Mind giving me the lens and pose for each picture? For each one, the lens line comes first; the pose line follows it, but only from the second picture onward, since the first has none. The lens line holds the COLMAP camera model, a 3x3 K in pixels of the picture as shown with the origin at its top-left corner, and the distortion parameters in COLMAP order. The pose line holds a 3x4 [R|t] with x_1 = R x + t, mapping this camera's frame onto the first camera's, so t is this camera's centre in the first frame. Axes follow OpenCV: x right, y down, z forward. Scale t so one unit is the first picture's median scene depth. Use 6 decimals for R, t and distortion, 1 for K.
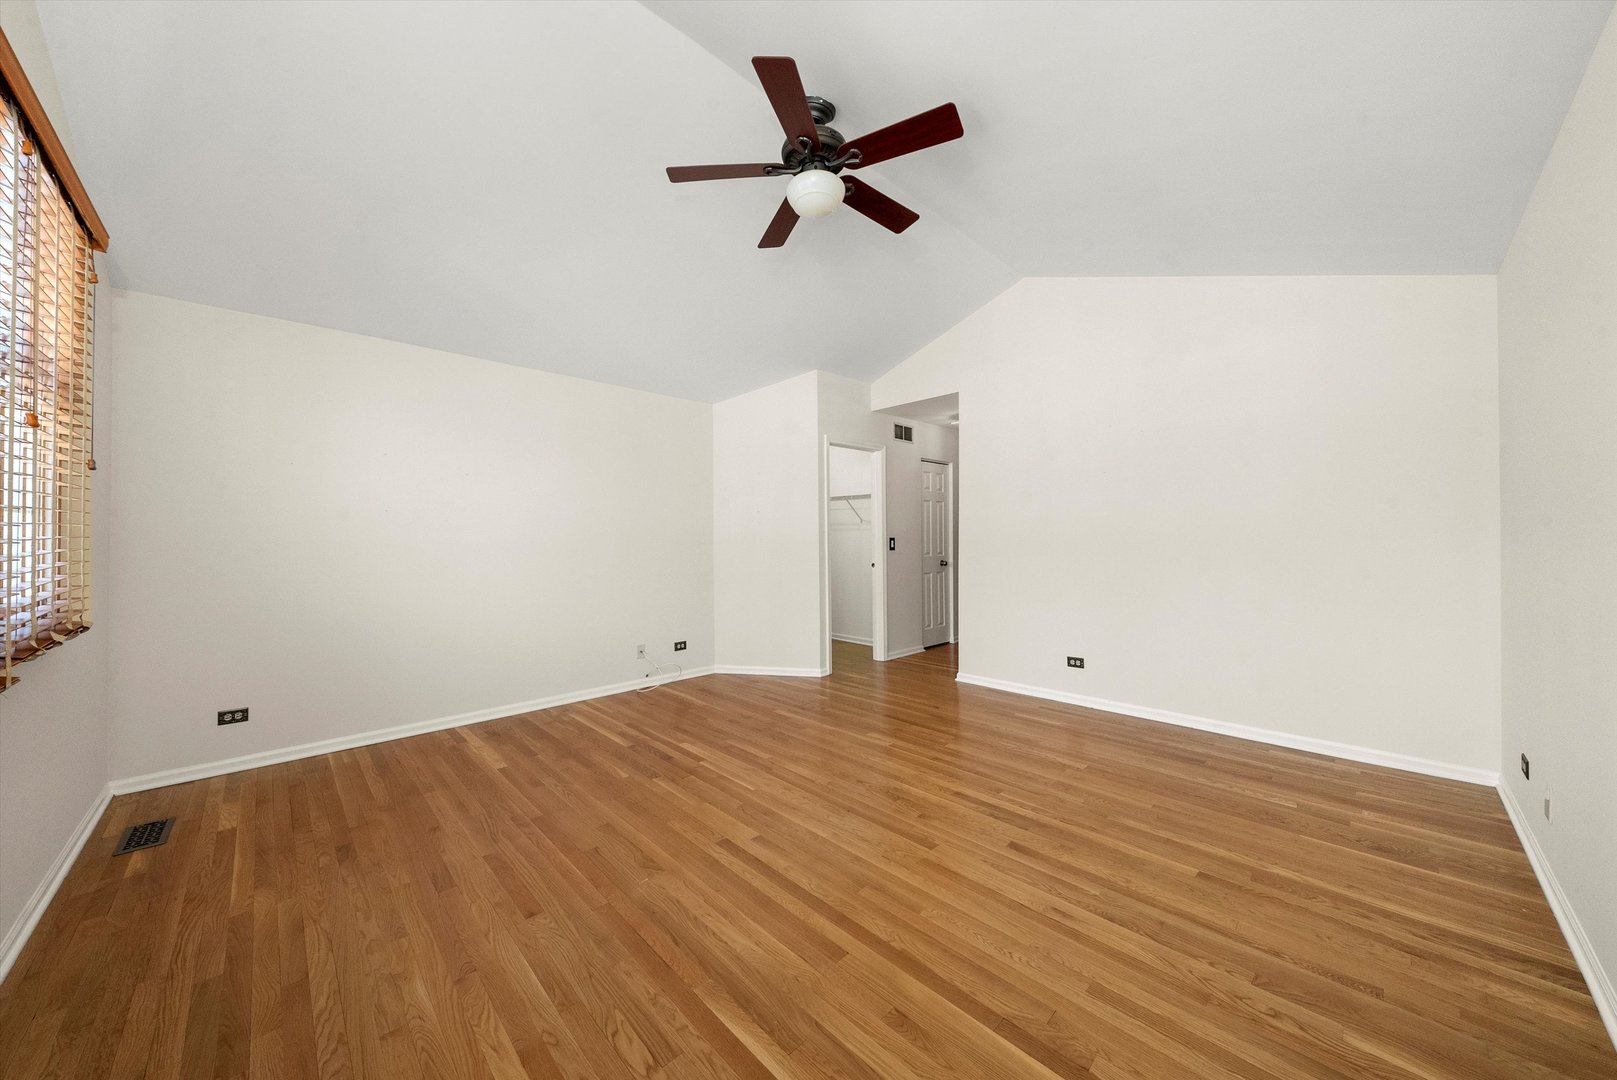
lens RADIAL K [[563.6, 0, 803.5], [0, 563.6, 537.0], [0, 0, 1]] dist [-0.002754, -0.000211]
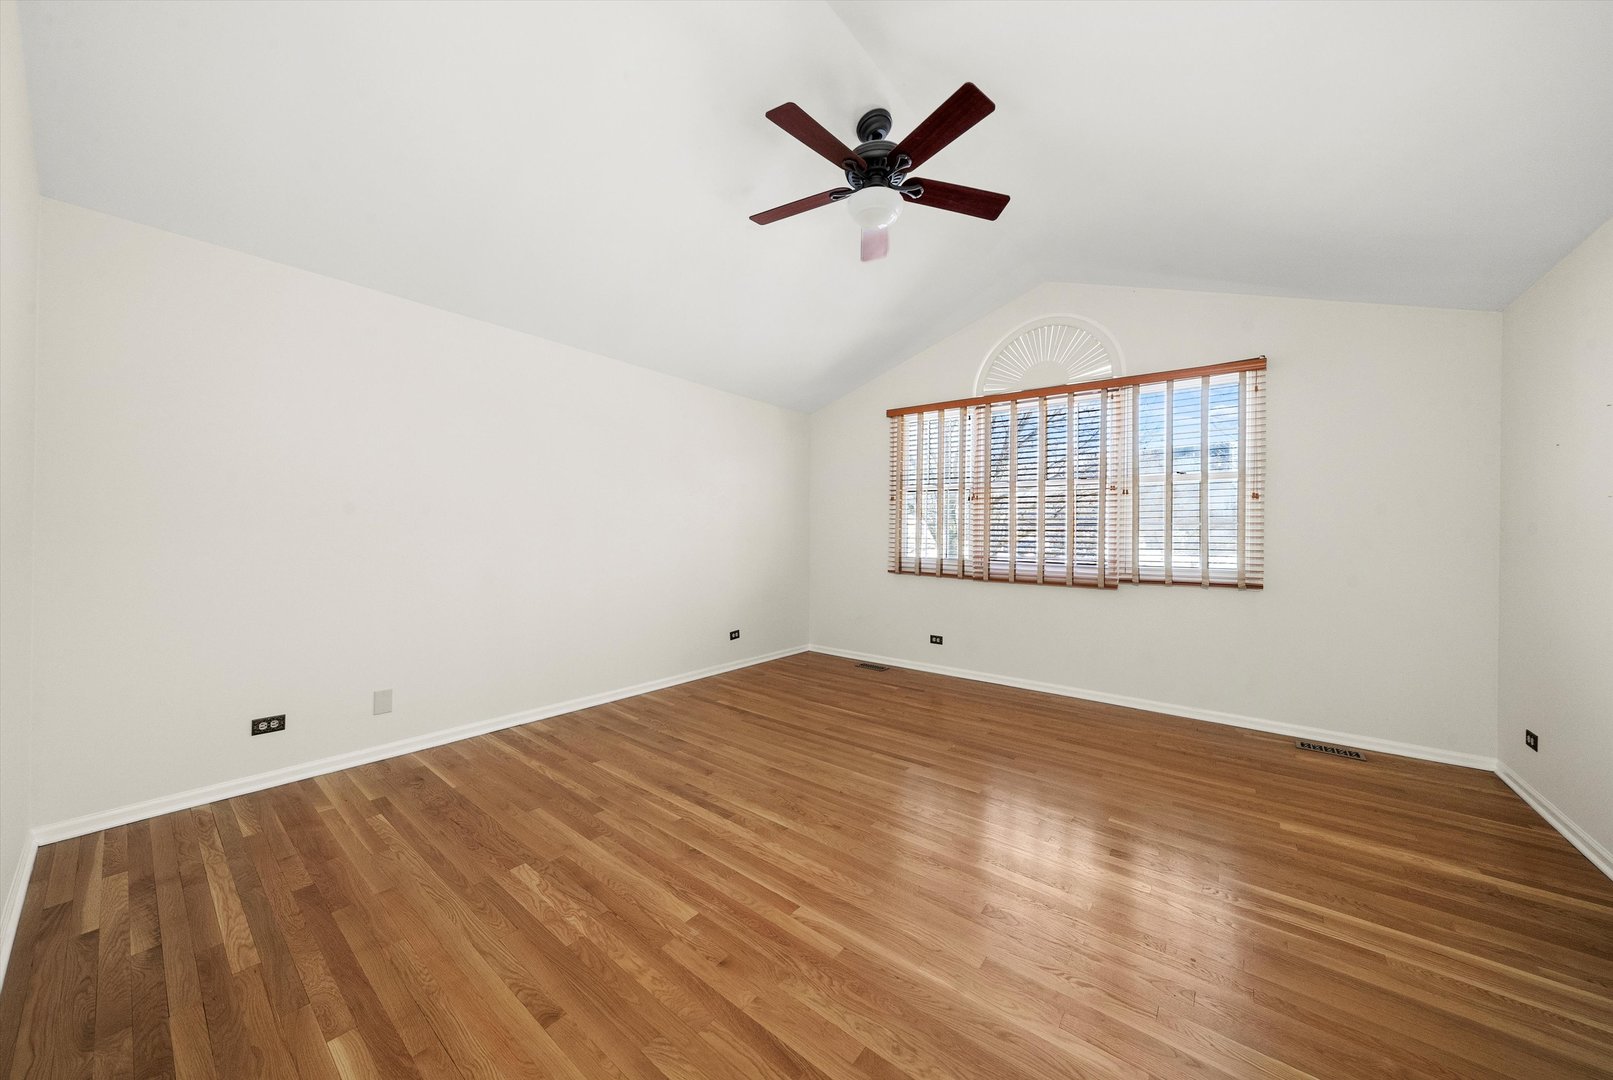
lens RADIAL K [[562.3, 0, 801.5], [0, 562.3, 537.0], [0, 0, 1]] dist [-0.002754, -0.000211]
pose [[-0.991595, -0.004778, -0.129295, 0.279065], [-0.005583, 0.999967, 0.005858, -0.001320], [0.129263, 0.006531, -0.991589, 1.943461]]
